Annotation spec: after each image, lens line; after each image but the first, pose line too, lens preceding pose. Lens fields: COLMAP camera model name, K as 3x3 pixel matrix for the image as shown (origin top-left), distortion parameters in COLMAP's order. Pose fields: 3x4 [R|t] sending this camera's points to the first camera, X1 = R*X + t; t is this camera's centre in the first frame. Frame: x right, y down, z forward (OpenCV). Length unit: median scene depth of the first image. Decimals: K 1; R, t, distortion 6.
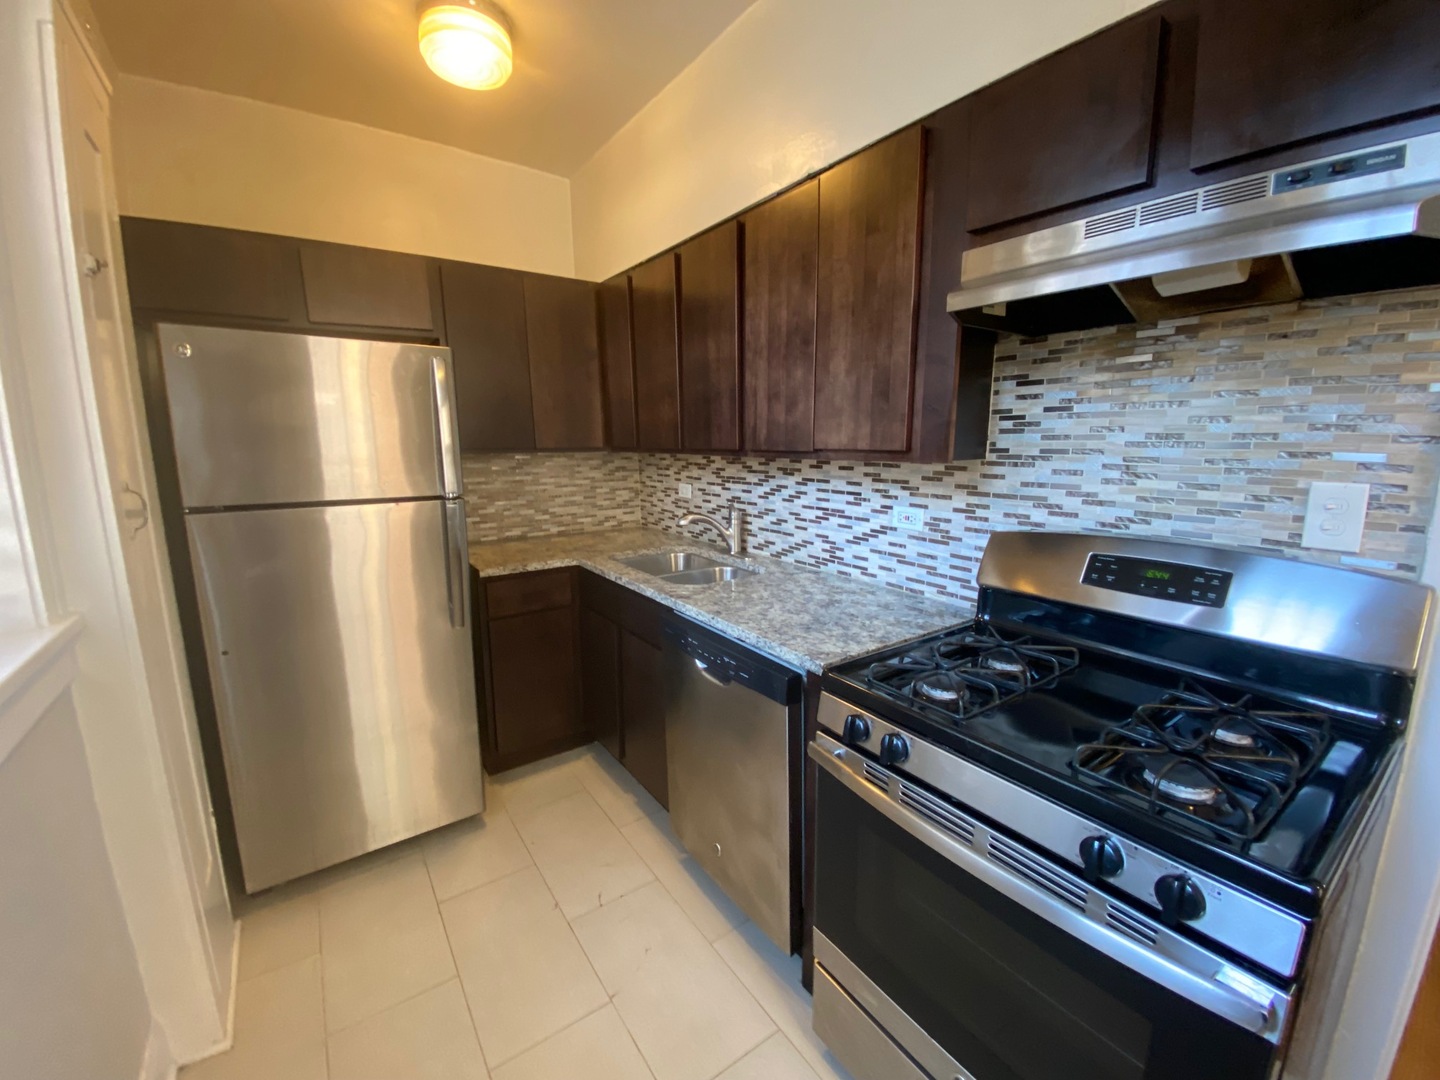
lens RADIAL K [[588.9, 0, 723.0], [0, 588.9, 534.1], [0, 0, 1]] dist [0.000549, -0.001292]
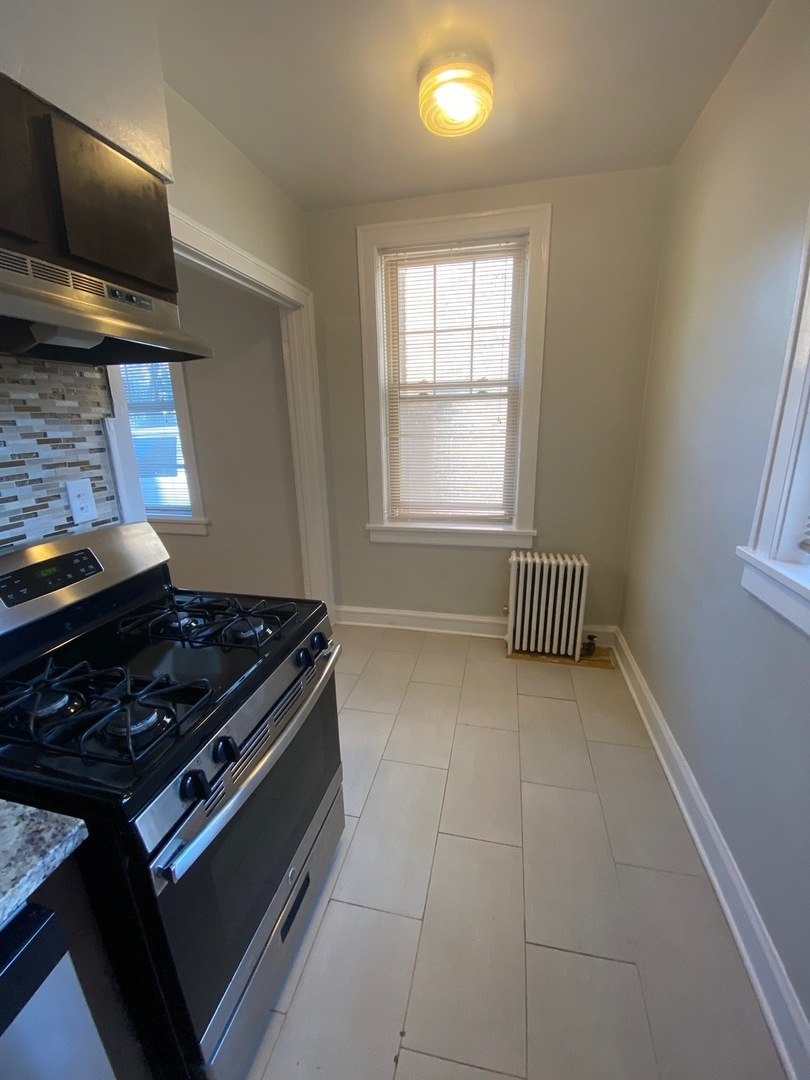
lens RADIAL K [[441.7, 0, 407.9], [0, 441.7, 540.0], [0, 0, 1]] dist [0.000549, -0.001292]
pose [[-0.665563, -0.190606, 0.721593, -0.460904], [0.146202, 0.914810, 0.376493, -0.254880], [-0.731882, 0.356078, -0.580997, 1.070662]]
